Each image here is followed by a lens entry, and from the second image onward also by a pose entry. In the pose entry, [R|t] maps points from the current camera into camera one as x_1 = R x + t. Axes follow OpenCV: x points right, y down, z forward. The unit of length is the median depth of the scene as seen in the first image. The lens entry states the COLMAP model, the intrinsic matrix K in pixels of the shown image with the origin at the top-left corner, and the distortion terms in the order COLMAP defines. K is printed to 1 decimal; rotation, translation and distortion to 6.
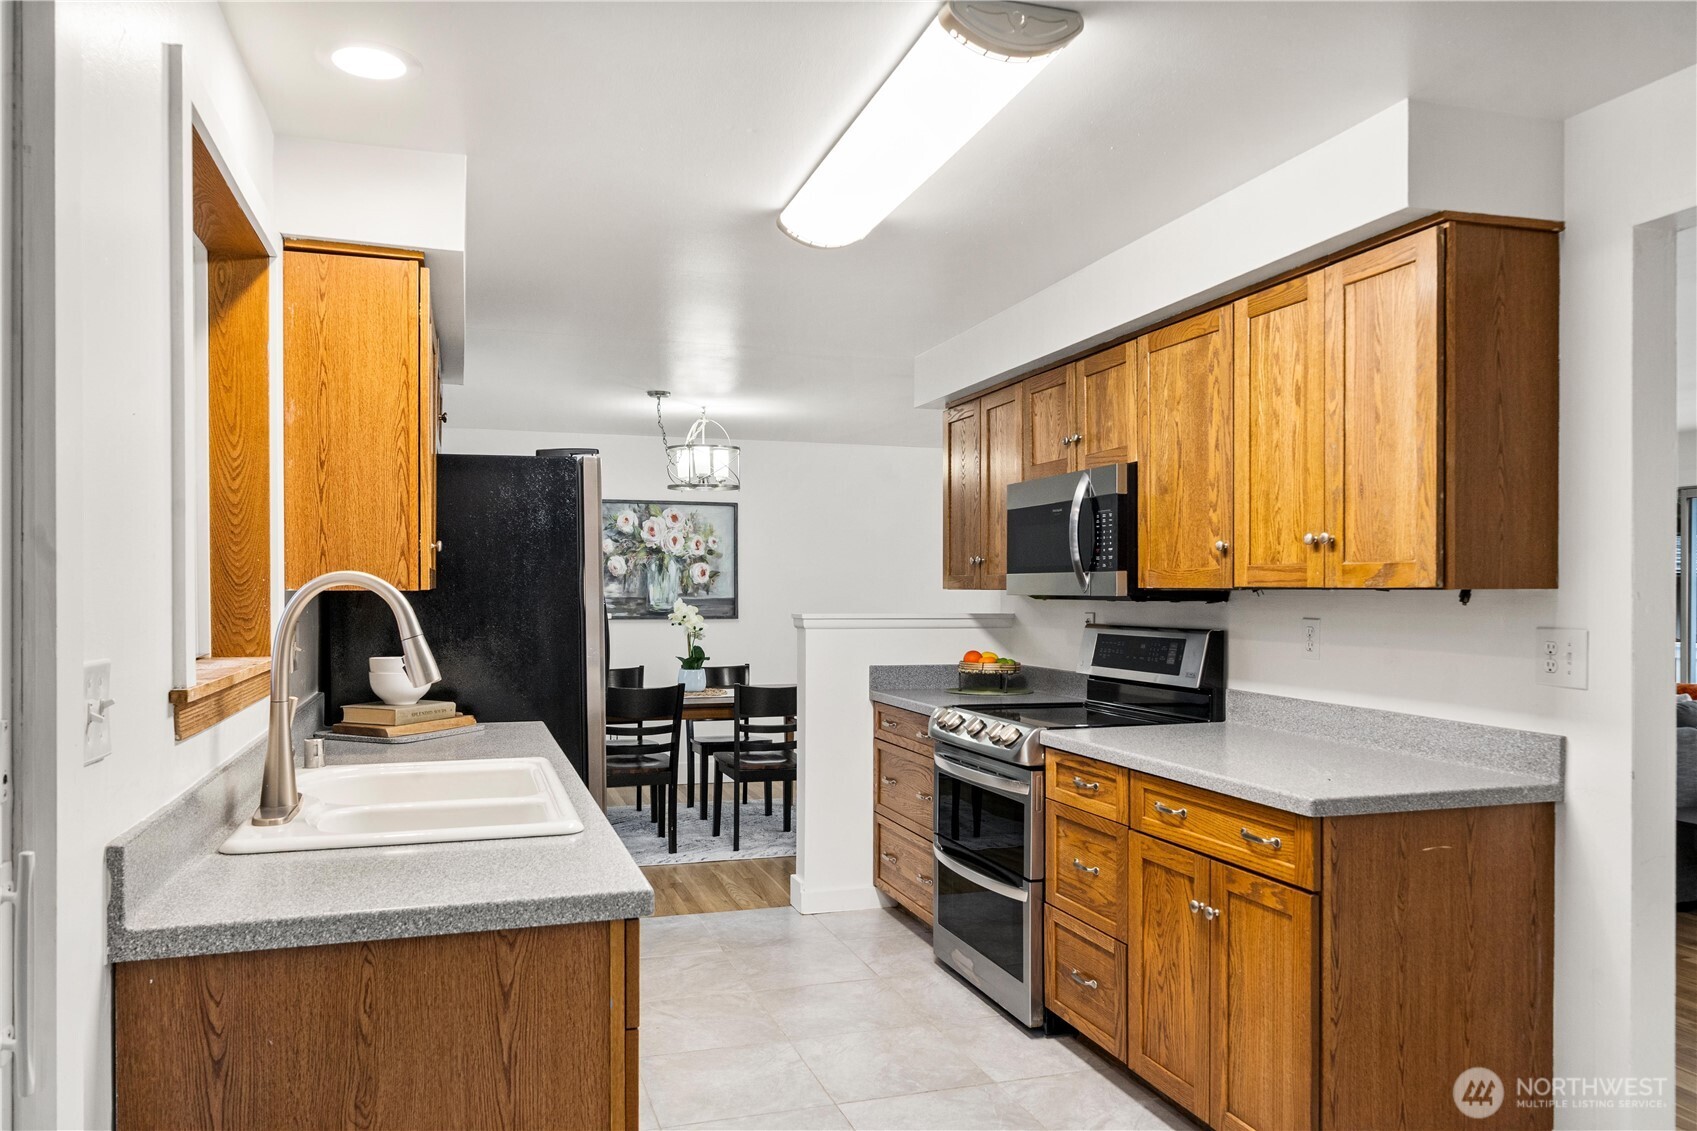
lens RADIAL K [[1182.5, 0, 844.4], [0, 1182.5, 592.9], [0, 0, 1]] dist [0.004611, 0.000834]
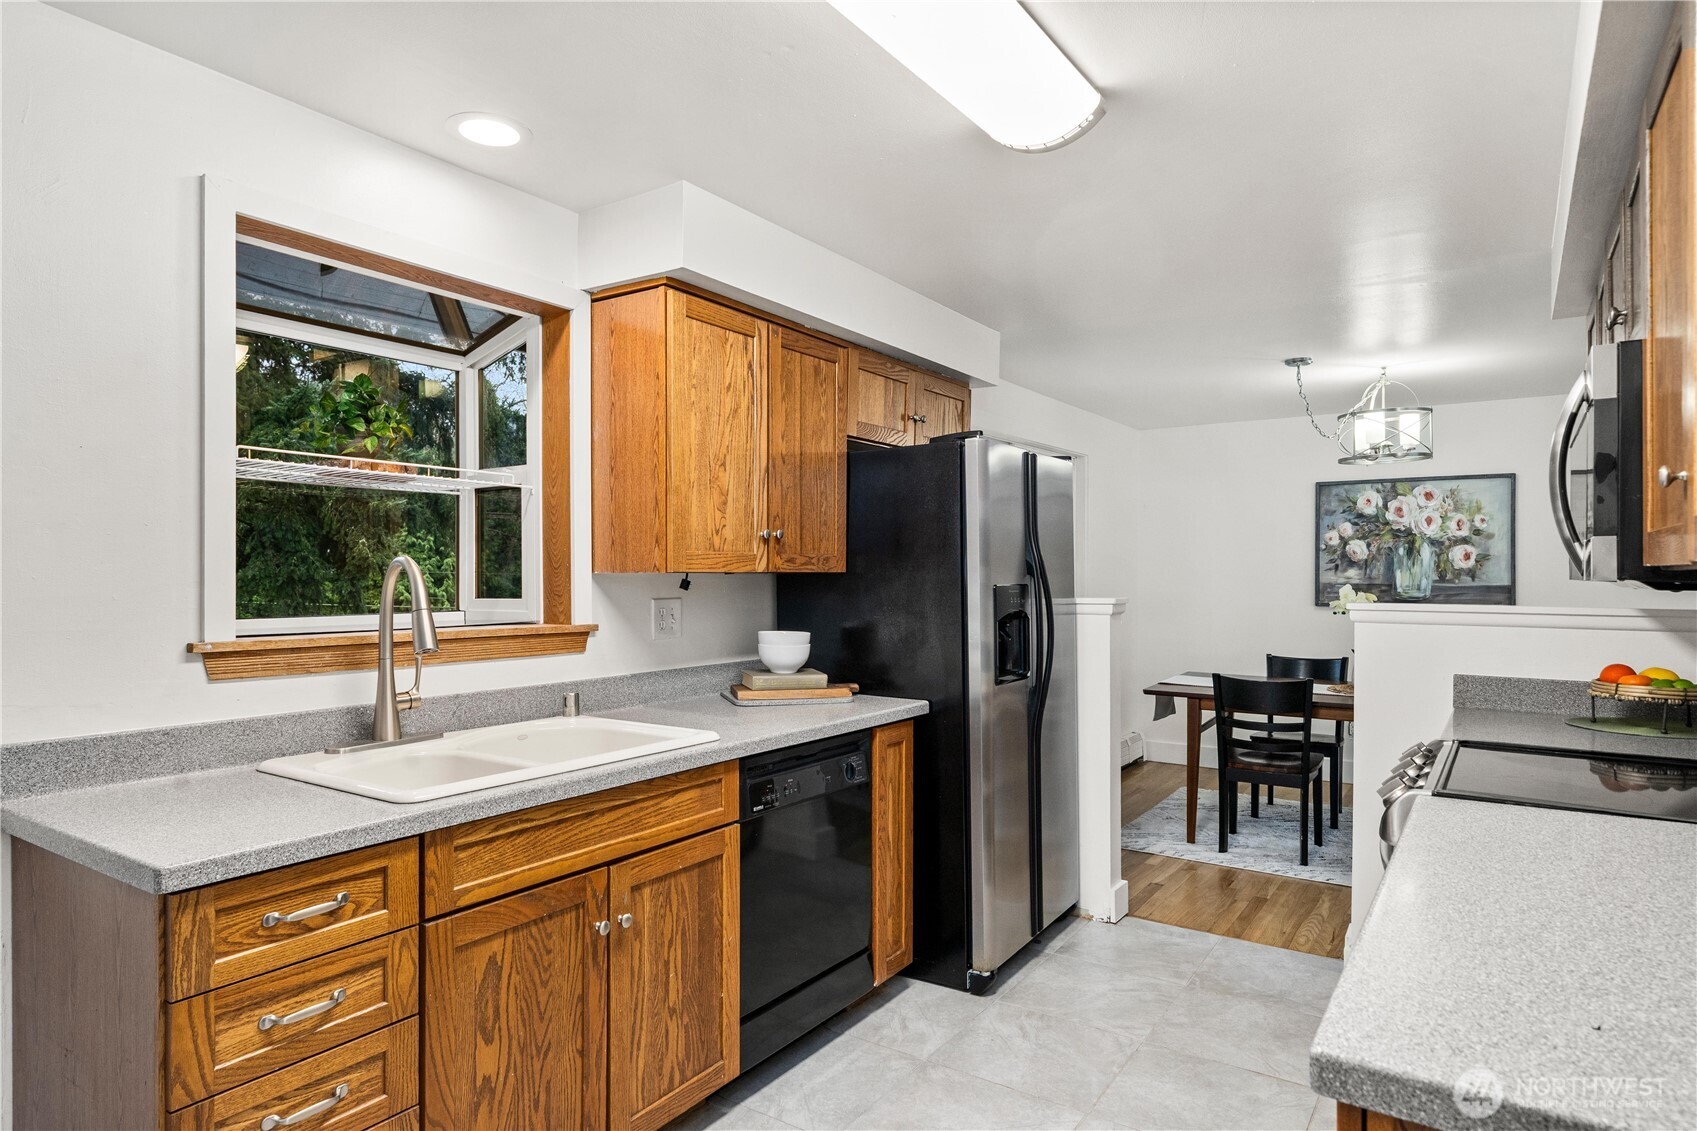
lens RADIAL K [[974.3, 0, 839.2], [0, 974.3, 578.8], [0, 0, 1]] dist [0.004550, 0.001175]
pose [[0.611594, 0.001420, -0.791170, 0.361697], [-0.002799, 0.999996, -0.000369, 0.002625], [0.791167, 0.002440, 0.611596, 0.410423]]
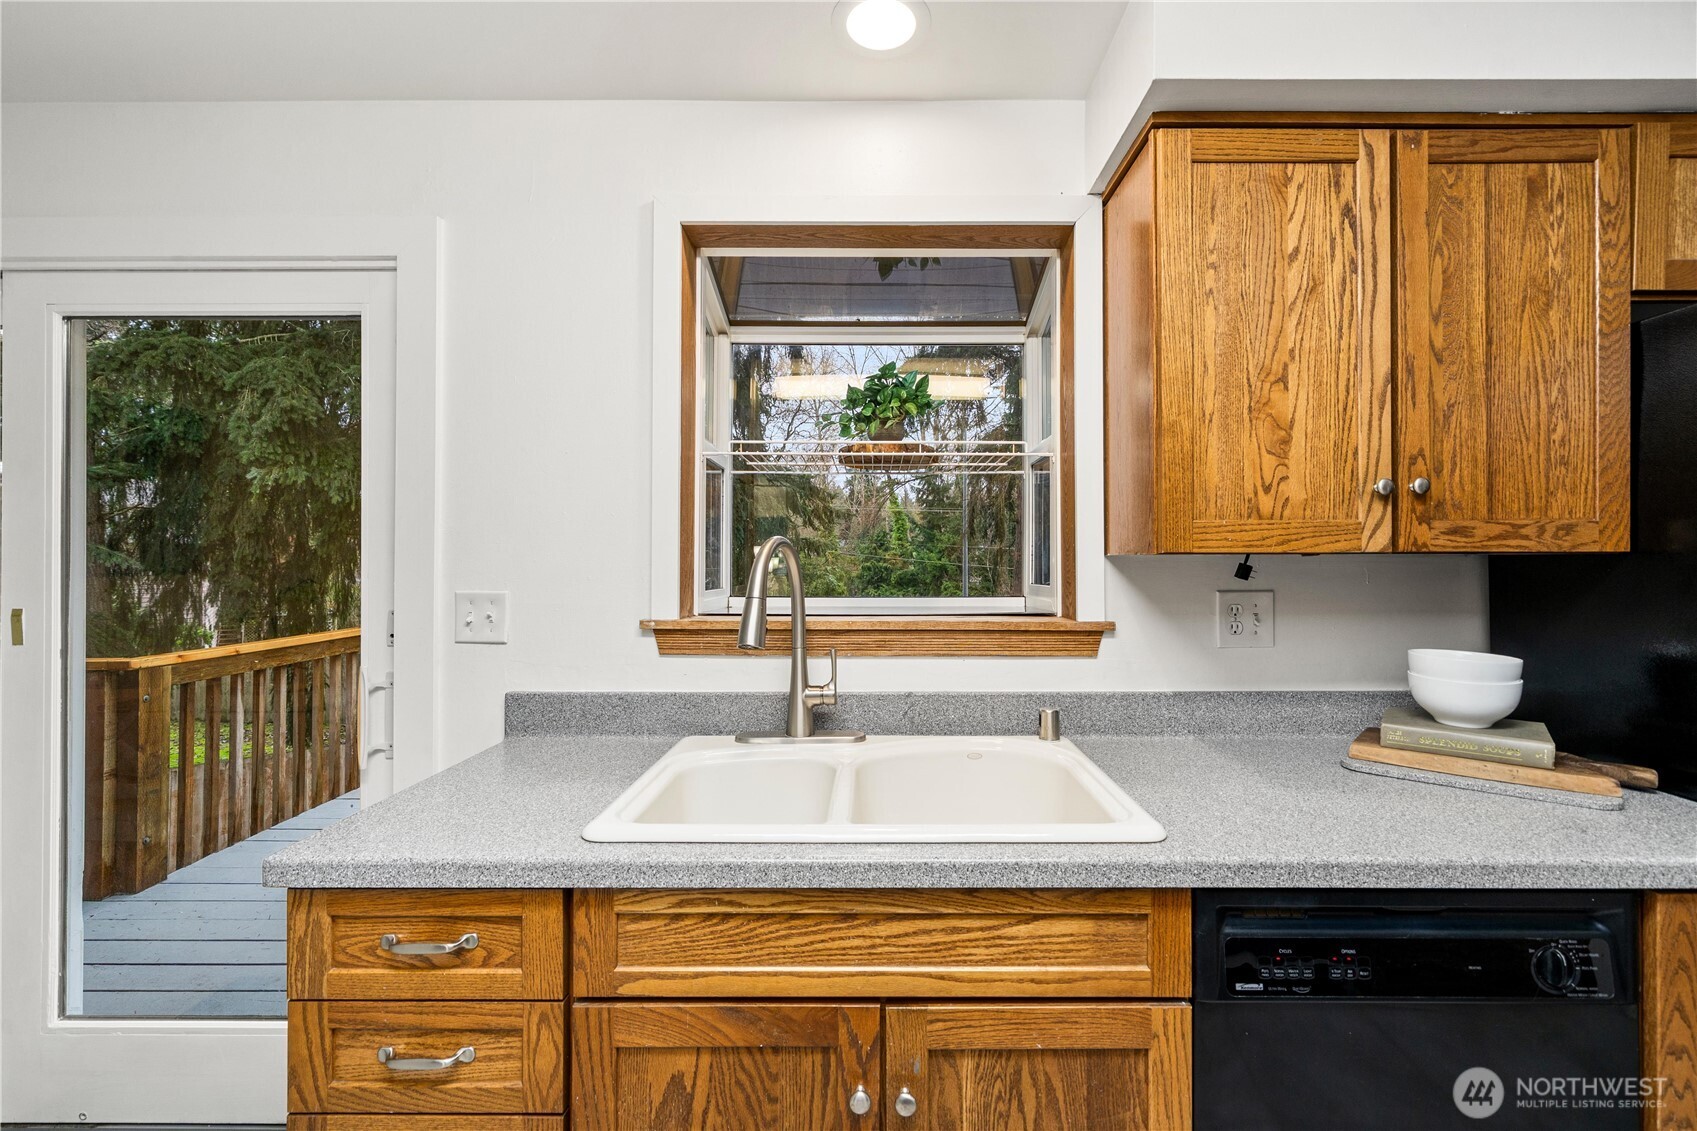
lens RADIAL K [[721.4, 0, 874.2], [0, 721.4, 556.2], [0, 0, 1]] dist [-0.001905, -0.000384]
pose [[-0.307683, -0.006301, -0.951468, 0.105780], [-0.003665, 0.999979, -0.005437, 0.001995], [0.951482, 0.001814, -0.307700, 0.715694]]
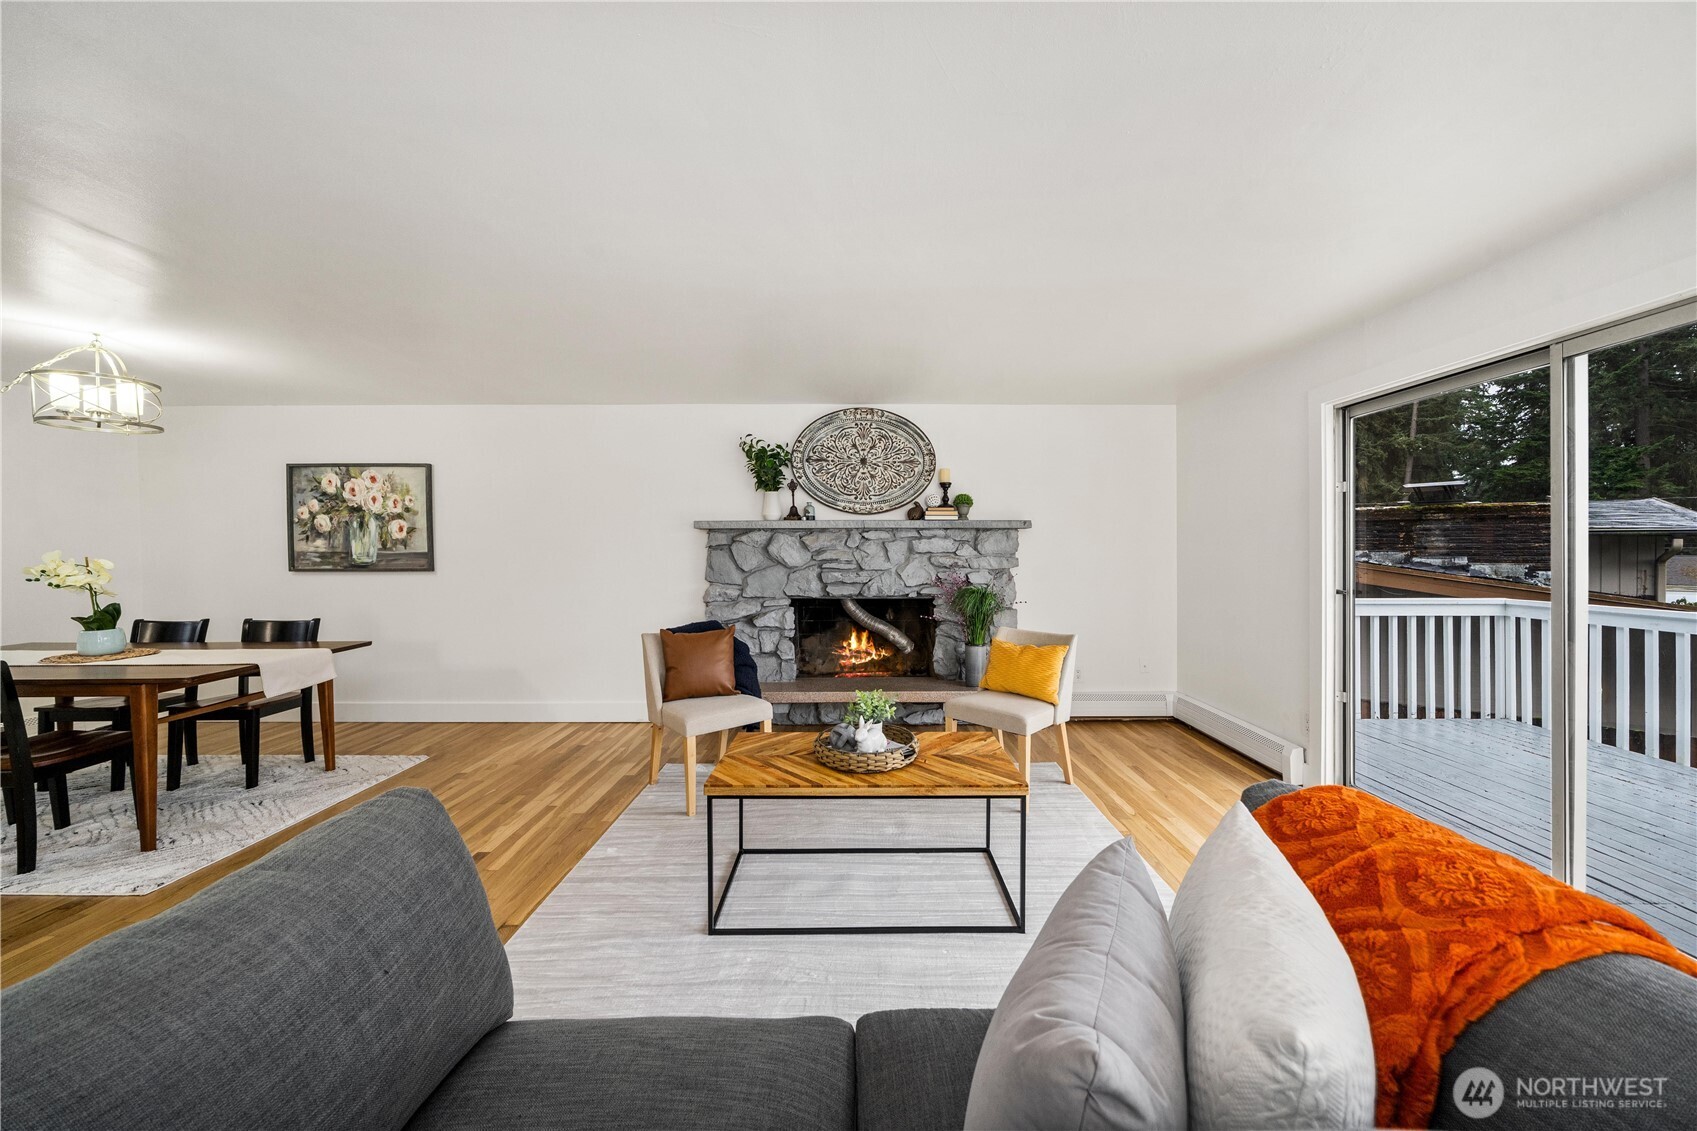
lens RADIAL K [[608.9, 0, 860.4], [0, 608.9, 566.2], [0, 0, 1]] dist [-0.000902, -0.000031]
pose [[0.947715, 0.002880, -0.319105, 0.990381], [0.004242, 0.999757, 0.021622, 0.014949], [0.319090, -0.021845, 0.947473, 1.299165]]
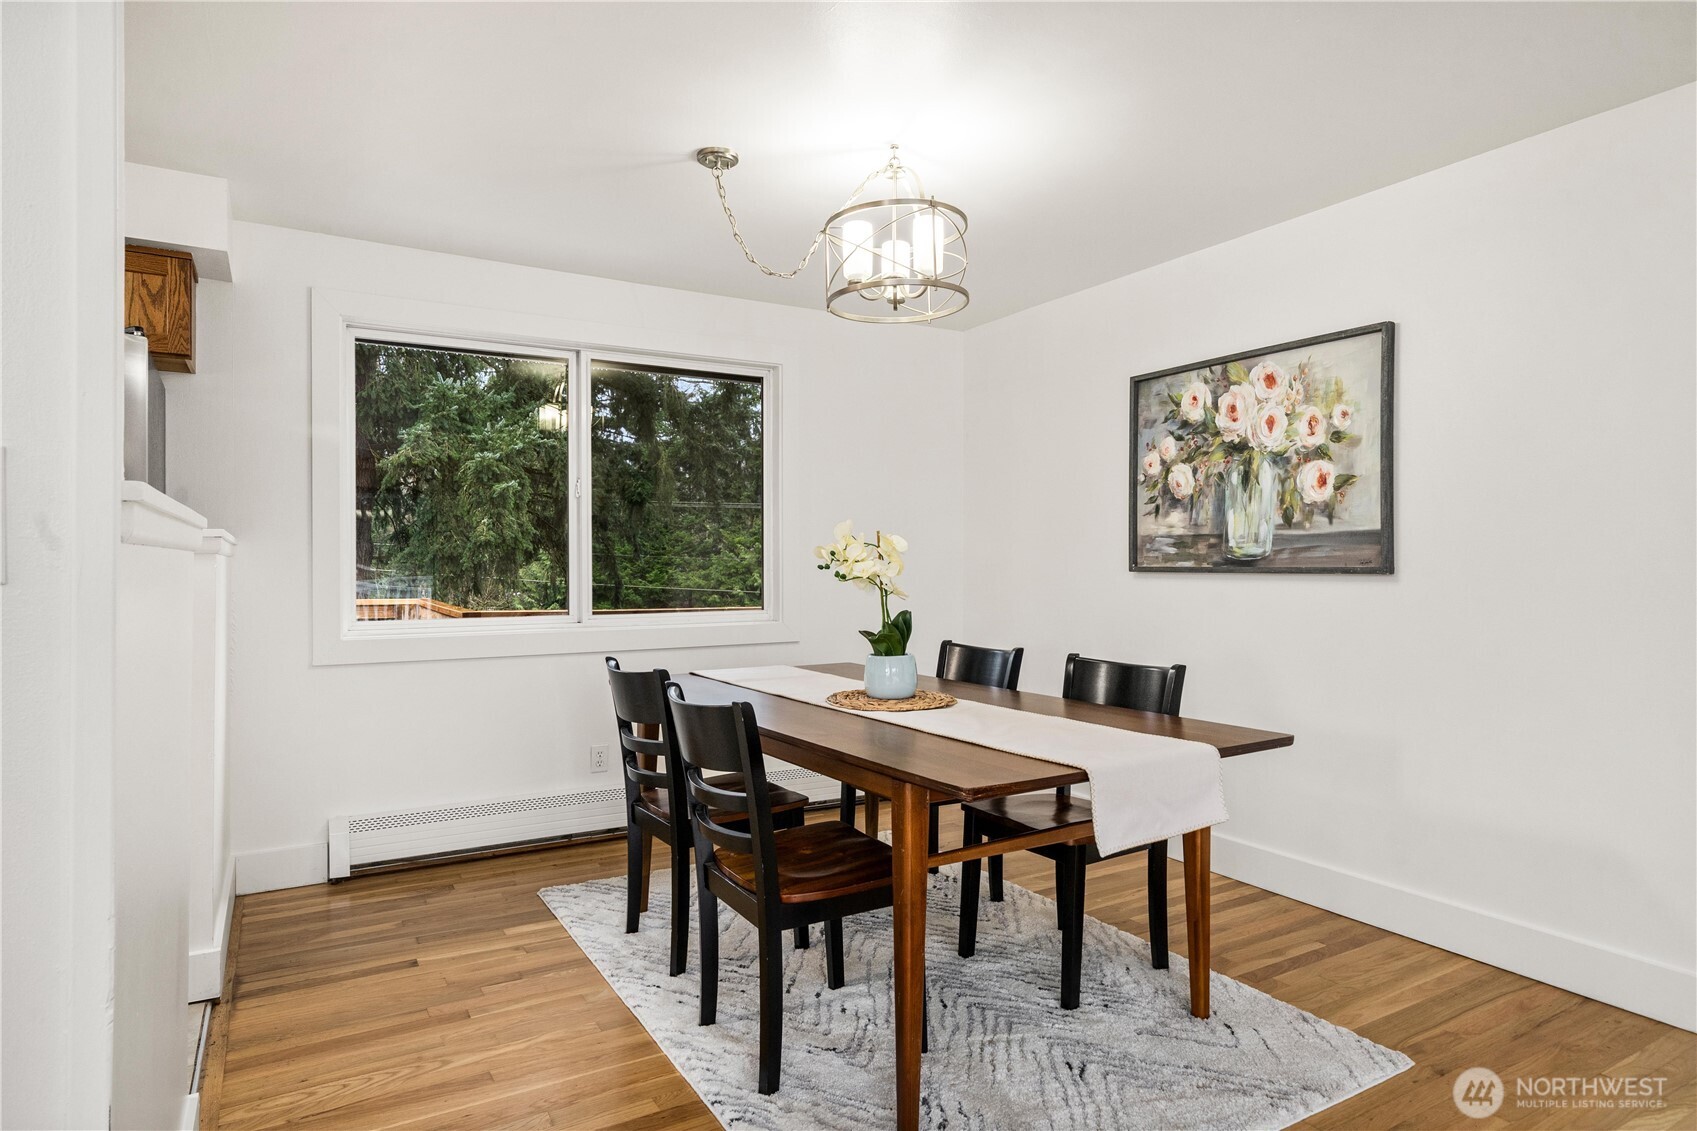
lens RADIAL K [[955.8, 0, 843.6], [0, 955.8, 573.0], [0, 0, 1]] dist [0.001960, 0.000491]
pose [[0.217216, 0.003567, -0.976117, 0.489232], [-0.006168, 0.999978, 0.002282, 0.047486], [0.976104, 0.005525, 0.217233, 1.545792]]
